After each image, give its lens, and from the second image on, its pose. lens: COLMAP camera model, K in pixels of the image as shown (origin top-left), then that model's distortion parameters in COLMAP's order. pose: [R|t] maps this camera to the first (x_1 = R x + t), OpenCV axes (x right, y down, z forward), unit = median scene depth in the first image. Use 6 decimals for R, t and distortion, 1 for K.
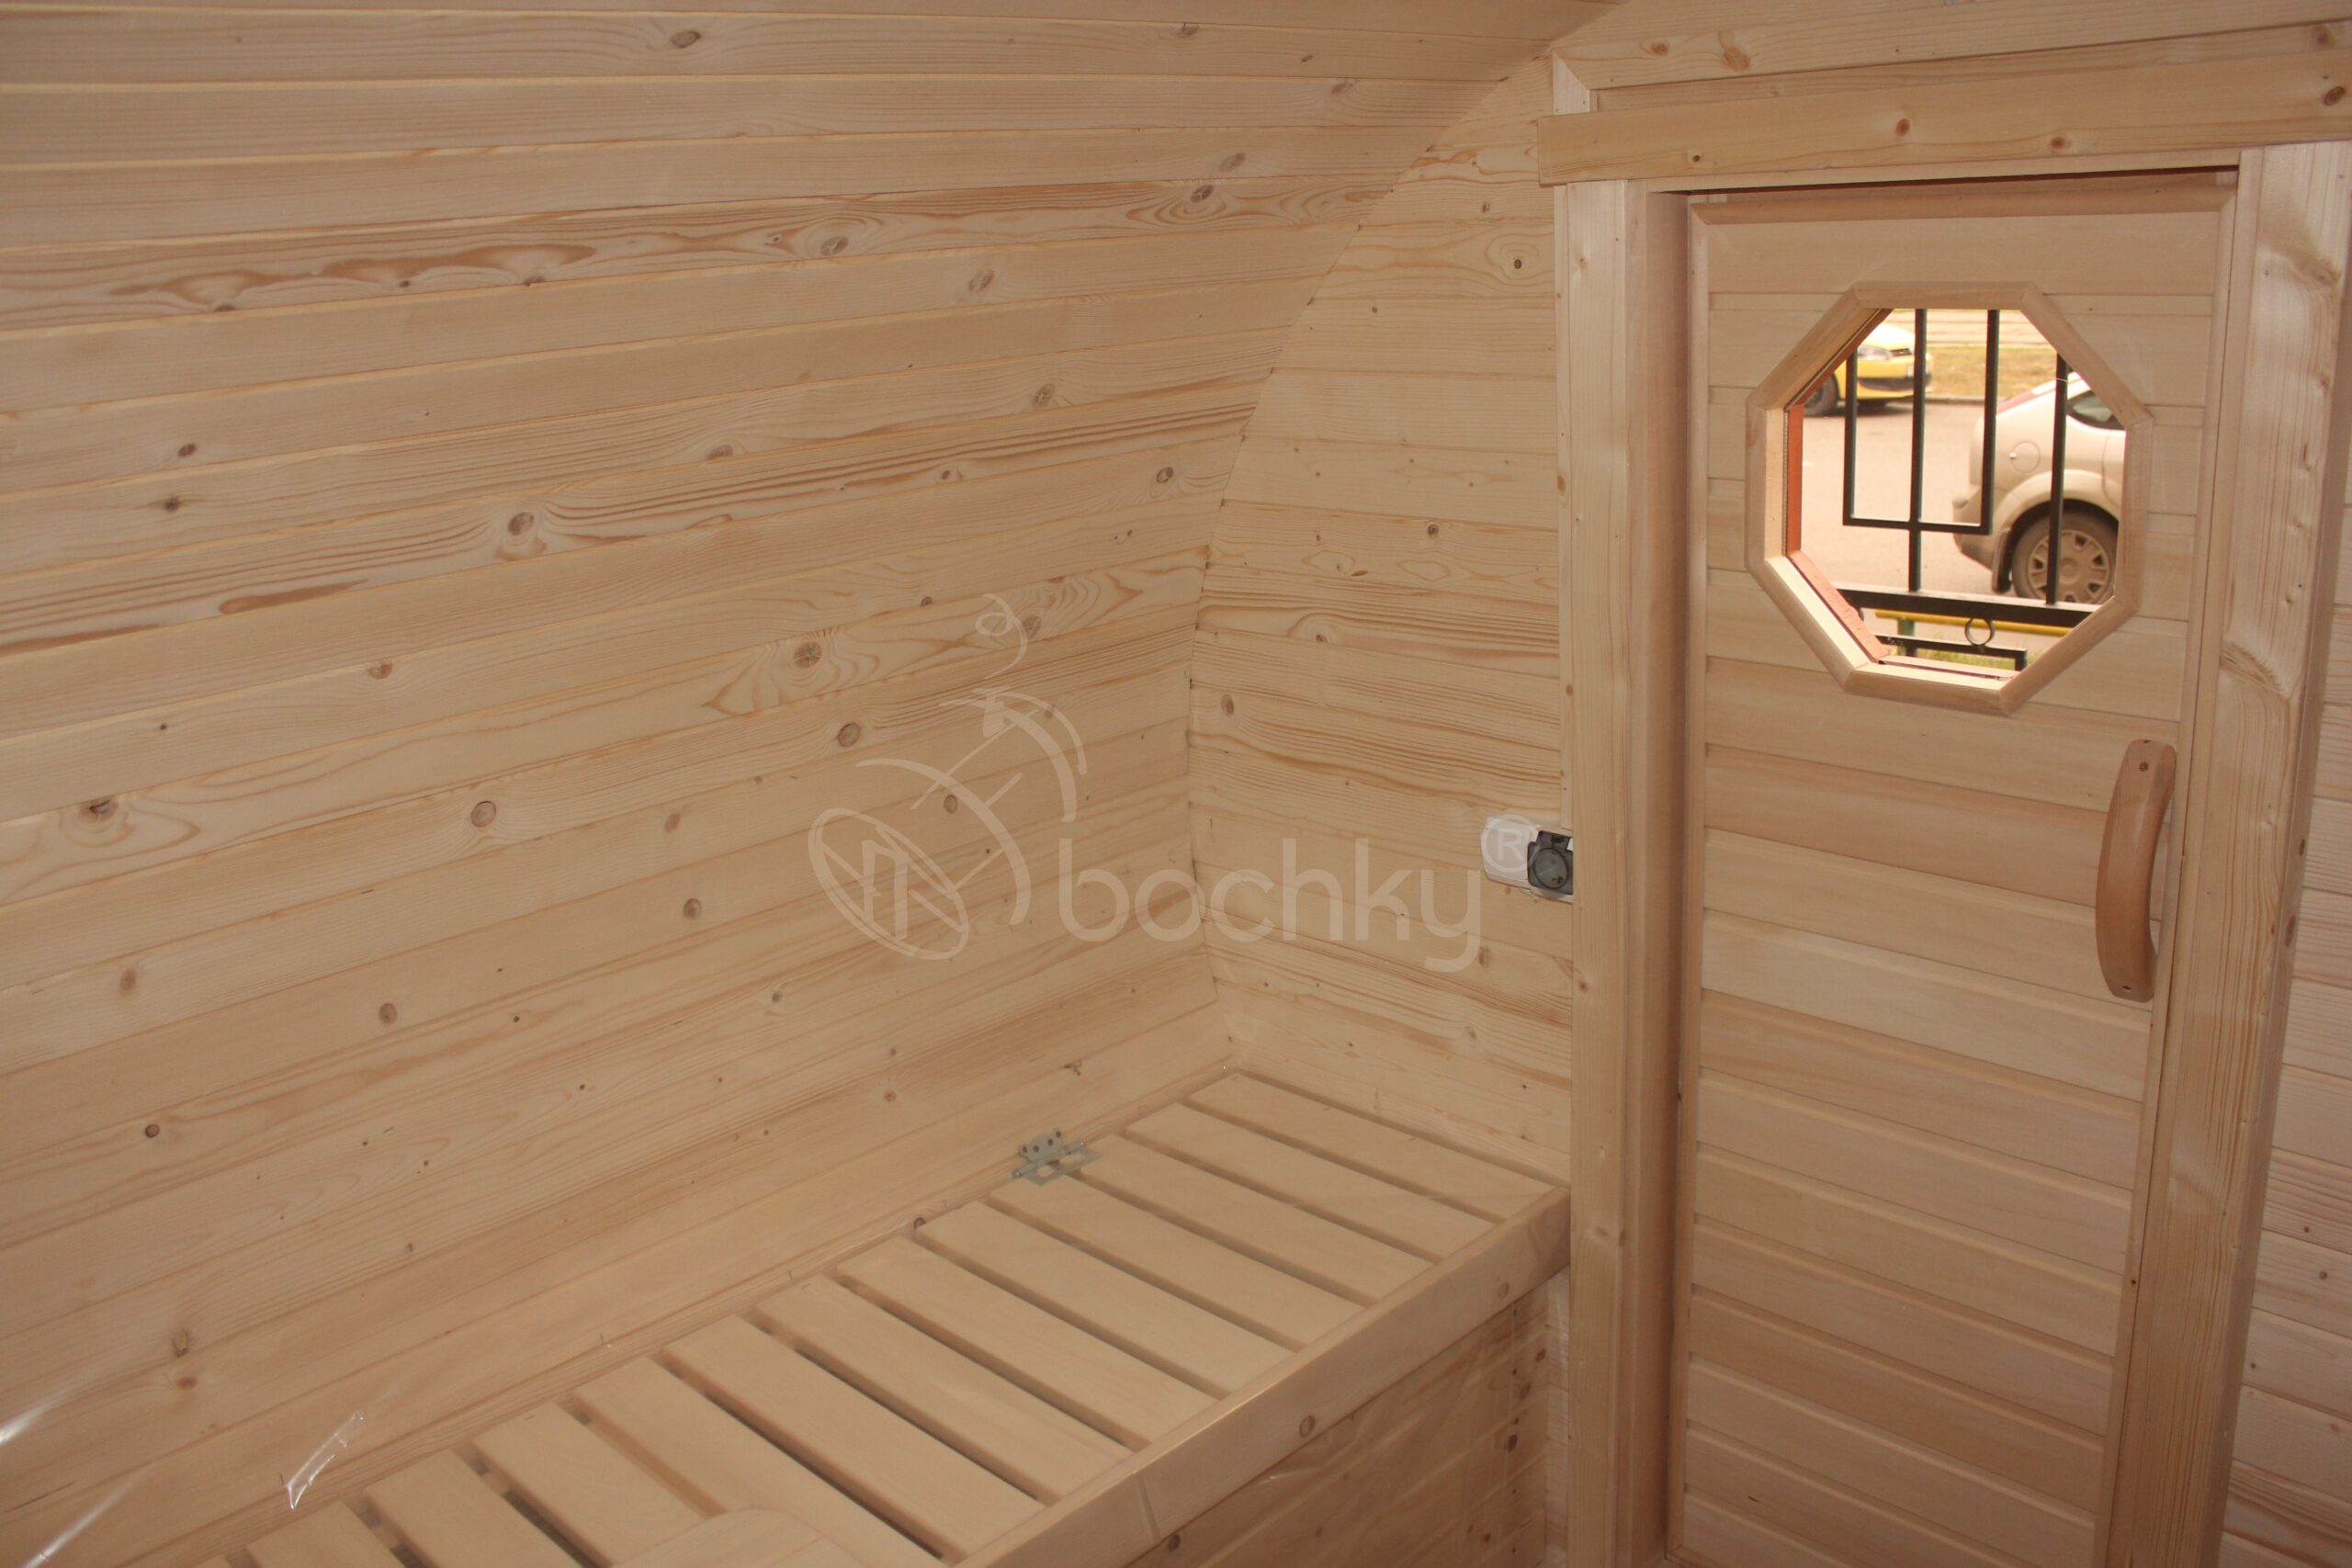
lens RADIAL K [[1963.6, 0, 1175.0], [0, 1963.6, 812.2], [0, 0, 1]] dist [-0.164795, 0.148816]
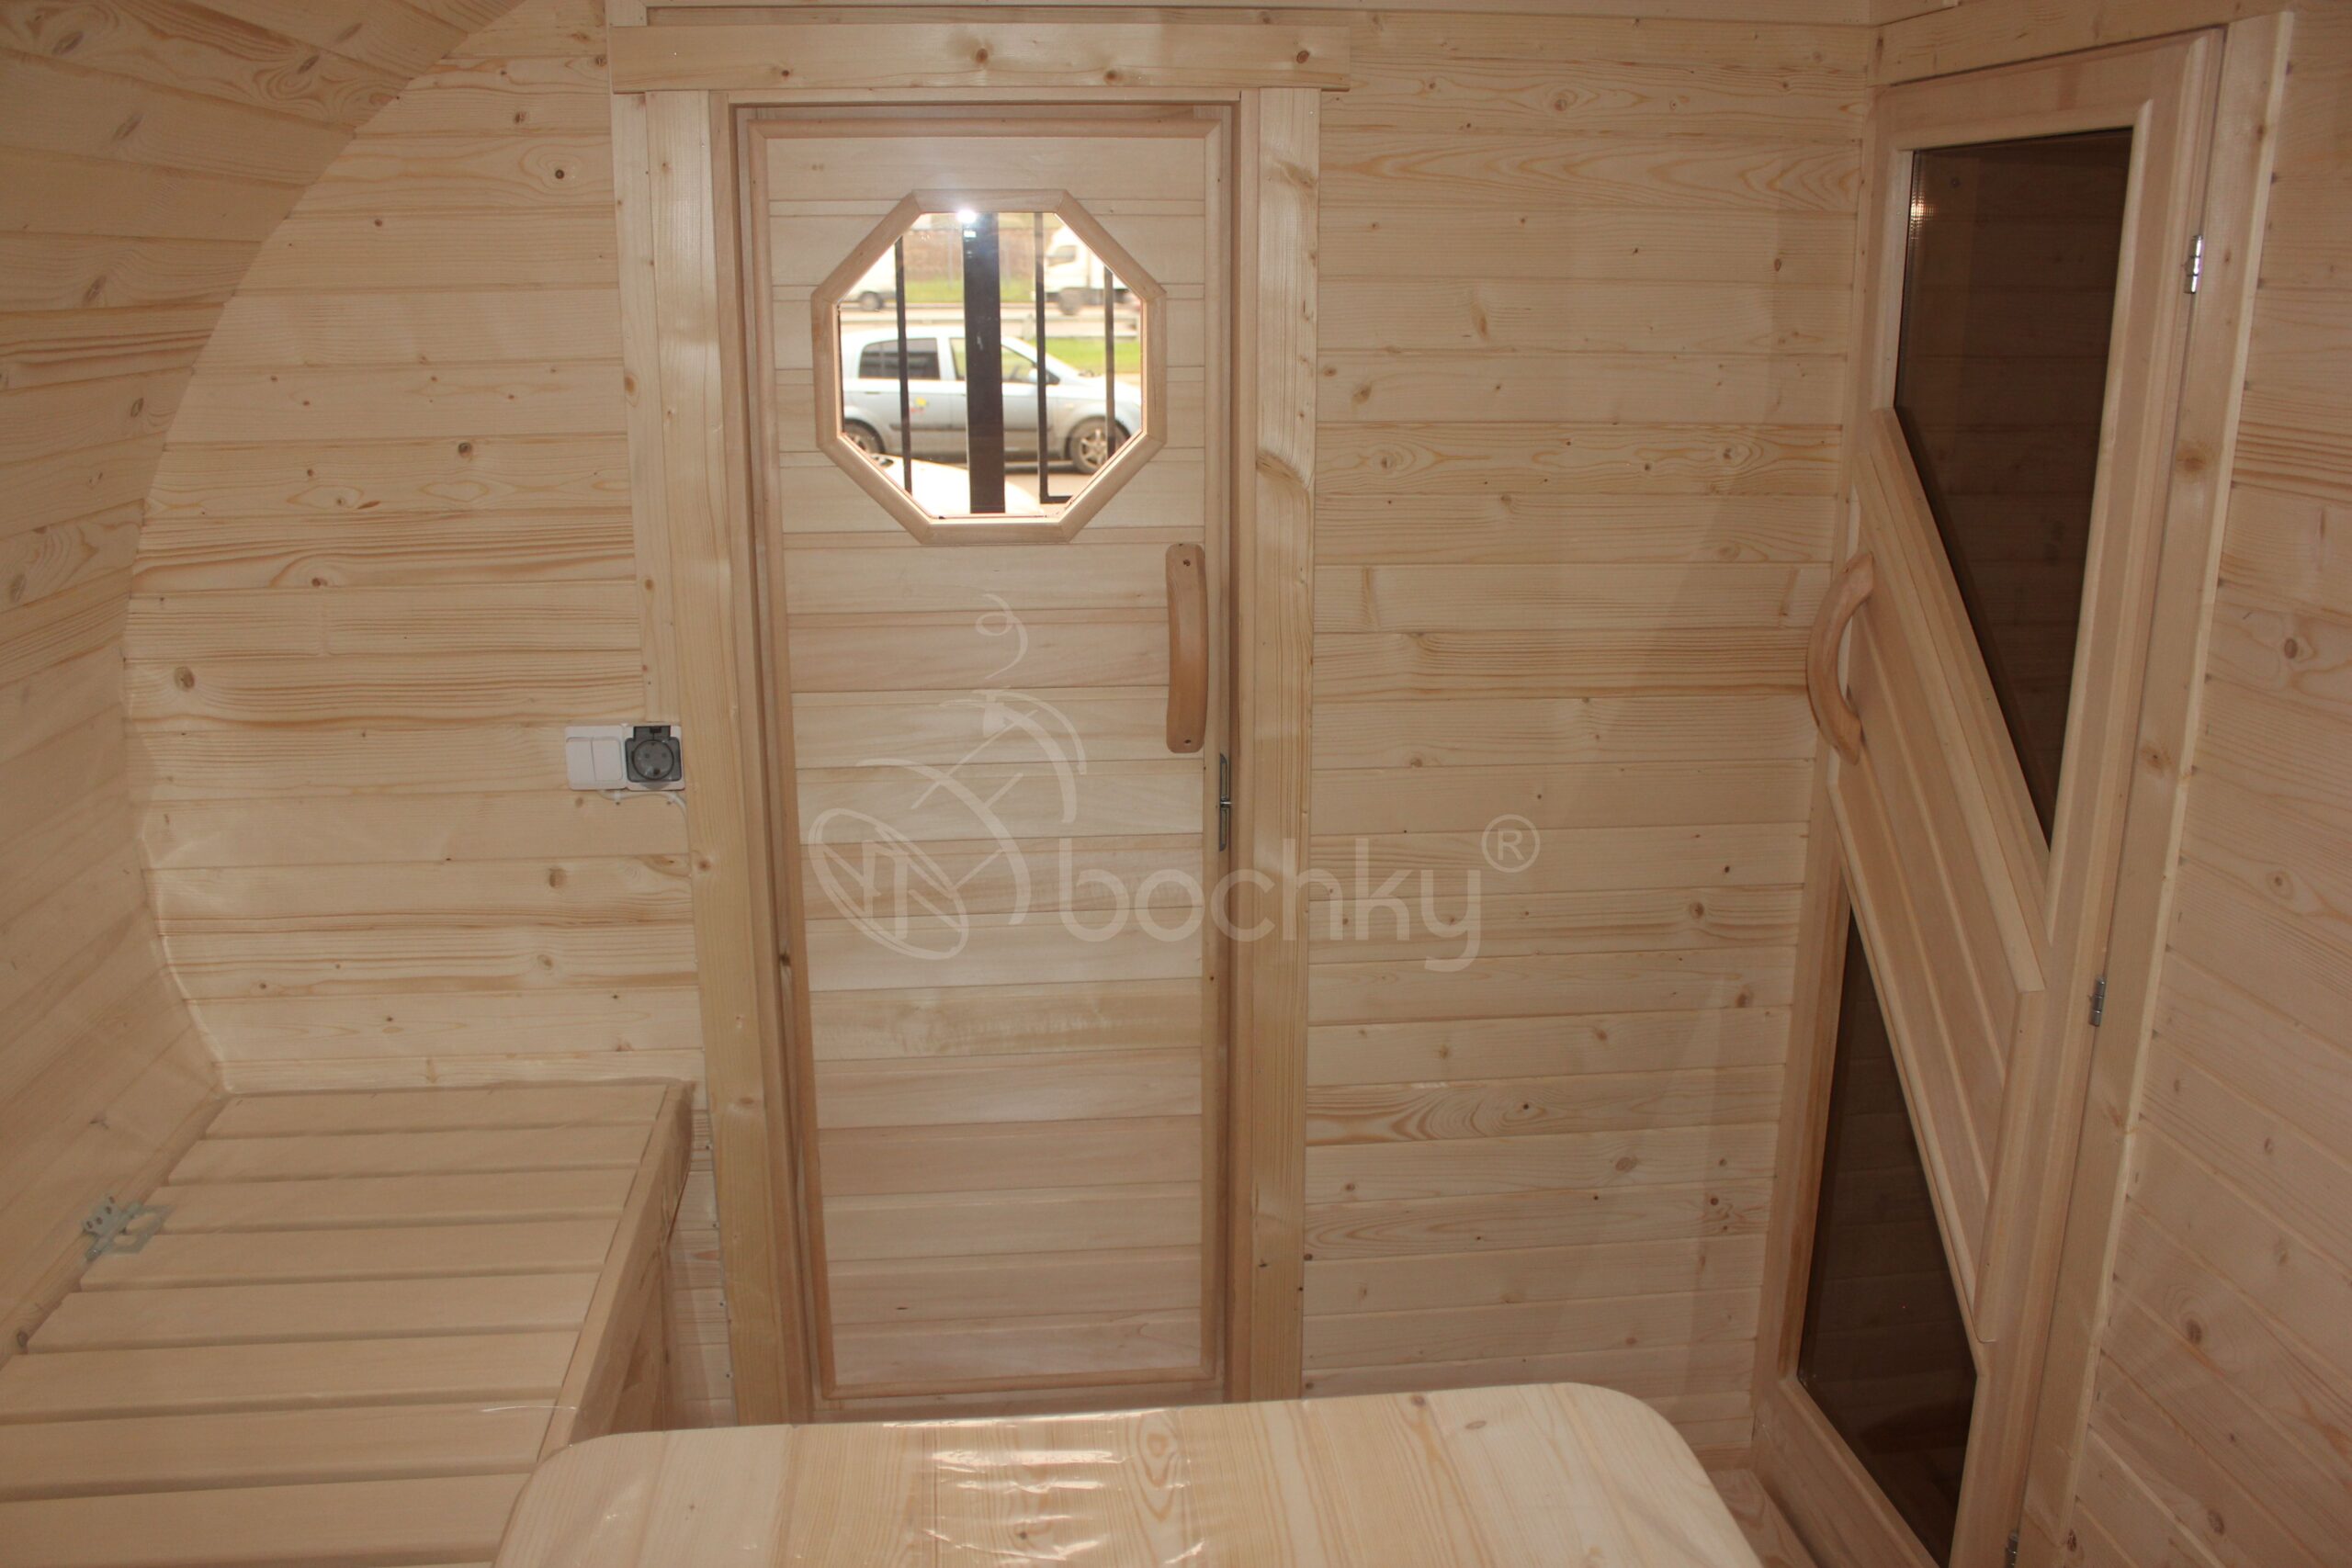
lens RADIAL K [[1963.6, 0, 1175.0], [0, 1963.6, 812.2], [0, 0, 1]] dist [-0.164795, 0.148816]
pose [[0.621122, -0.157467, 0.767732, -0.422951], [0.195496, 0.979770, 0.042794, 0.064909], [-0.758939, 0.123508, 0.639341, 0.135287]]
